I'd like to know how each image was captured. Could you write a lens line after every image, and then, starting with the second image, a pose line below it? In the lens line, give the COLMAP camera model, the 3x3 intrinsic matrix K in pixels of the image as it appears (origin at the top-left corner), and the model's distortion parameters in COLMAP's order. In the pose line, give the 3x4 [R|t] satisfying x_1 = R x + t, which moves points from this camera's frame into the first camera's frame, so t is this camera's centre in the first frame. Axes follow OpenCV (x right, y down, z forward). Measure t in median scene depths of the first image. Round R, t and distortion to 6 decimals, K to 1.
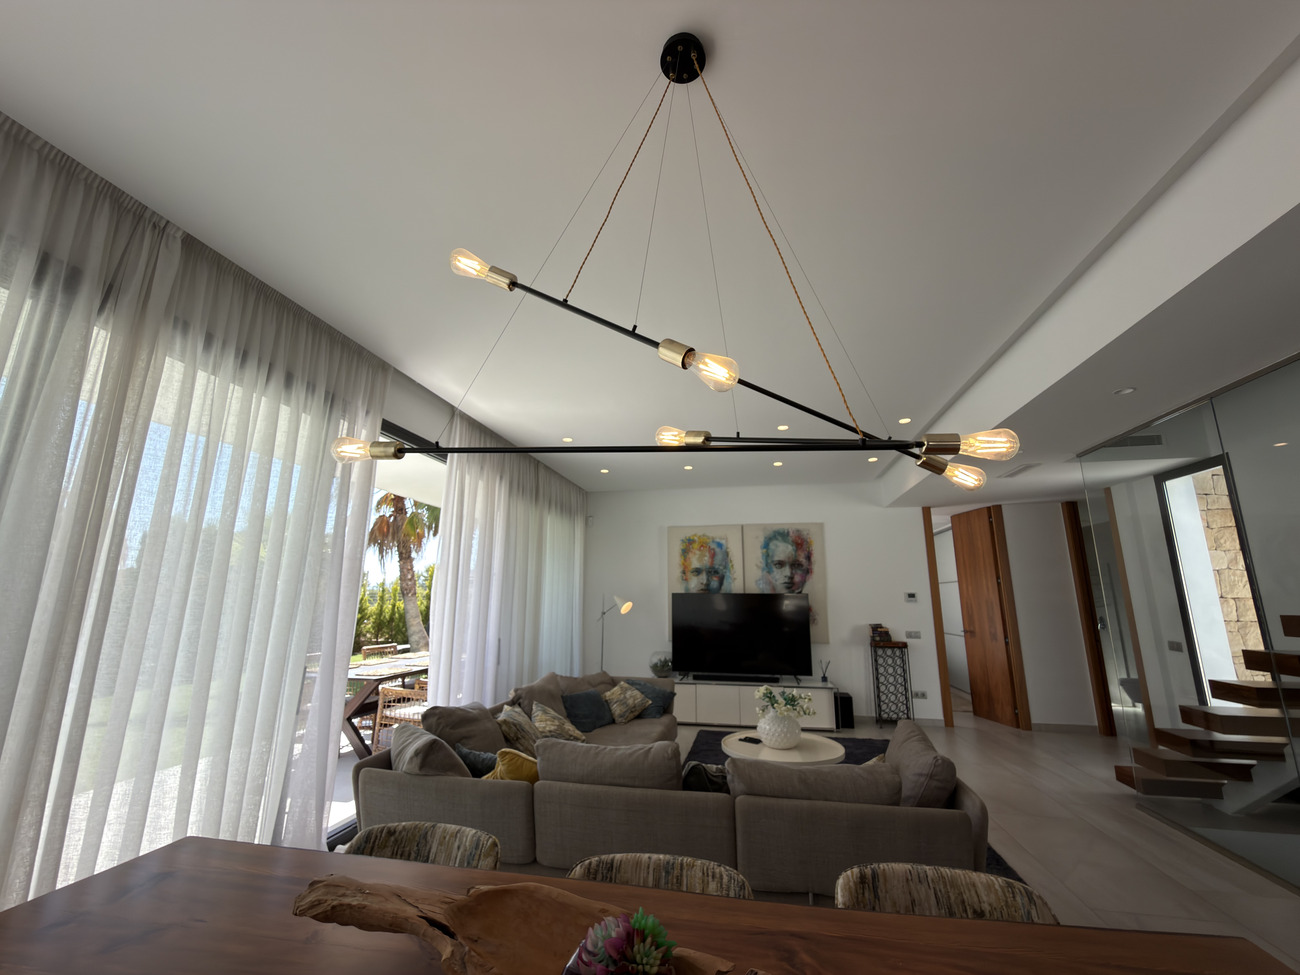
lens RADIAL K [[522.8, 0, 653.4], [0, 522.8, 487.3], [0, 0, 1]] dist [-0.003135, 0.000871]
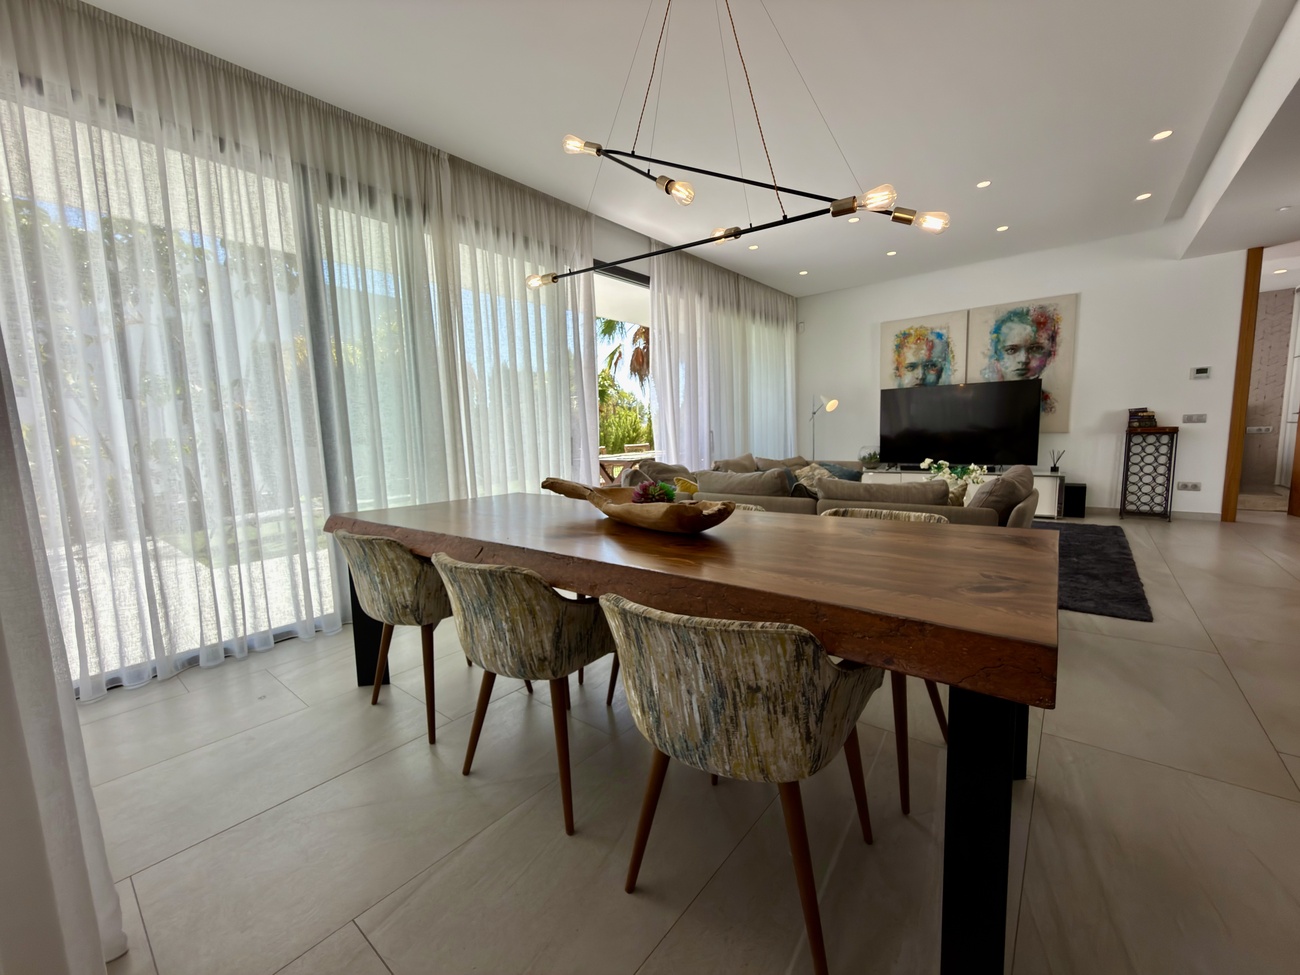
lens RADIAL K [[522.8, 0, 644.1], [0, 522.8, 484.6], [0, 0, 1]] dist [-0.003135, 0.000871]
pose [[0.876885, 0.018702, -0.480336, 0.126449], [0.136689, 0.948293, 0.286457, 0.025449], [0.460856, -0.316846, 0.828987, -0.110318]]
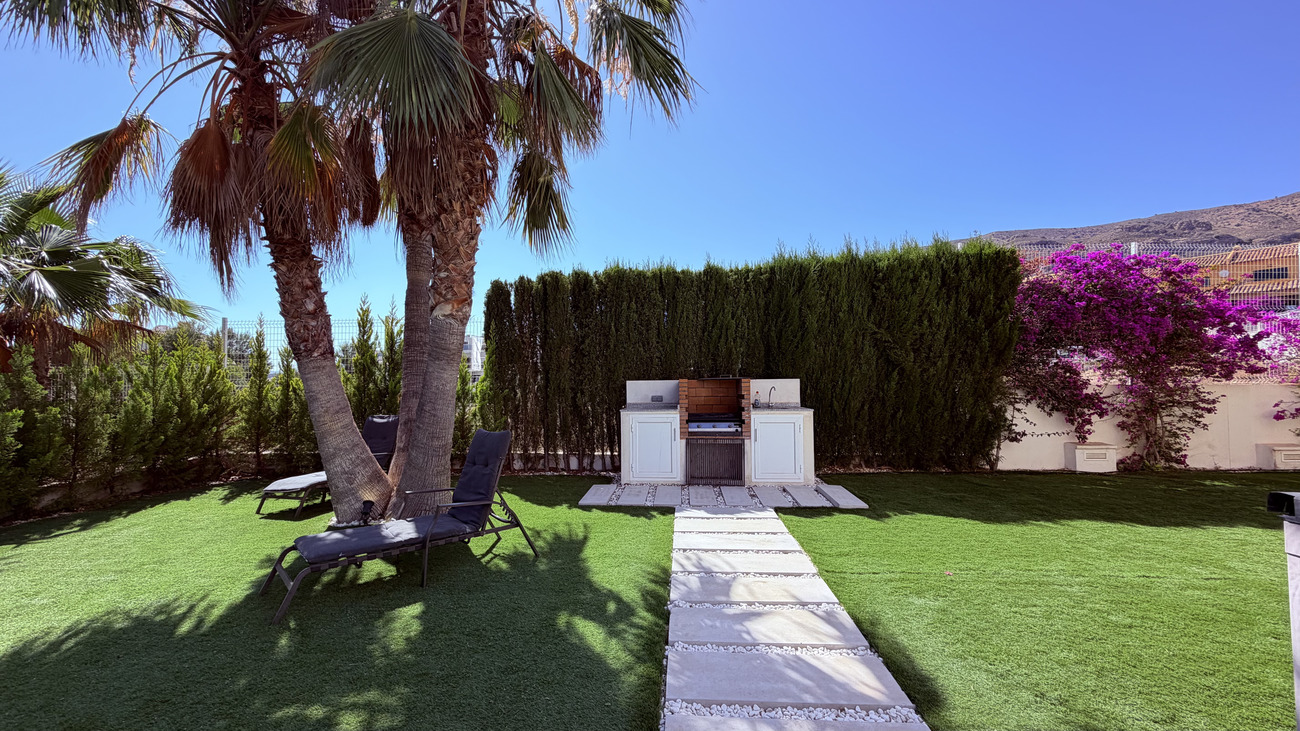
lens RADIAL K [[519.5, 0, 645.2], [0, 519.5, 364.6], [0, 0, 1]] dist [-0.000761, -0.000033]
pose [[0.990843, 0.001783, 0.135006, -0.648968], [-0.027388, 0.981779, 0.188042, 0.297097], [-0.132210, -0.190018, 0.972838, 1.389202]]
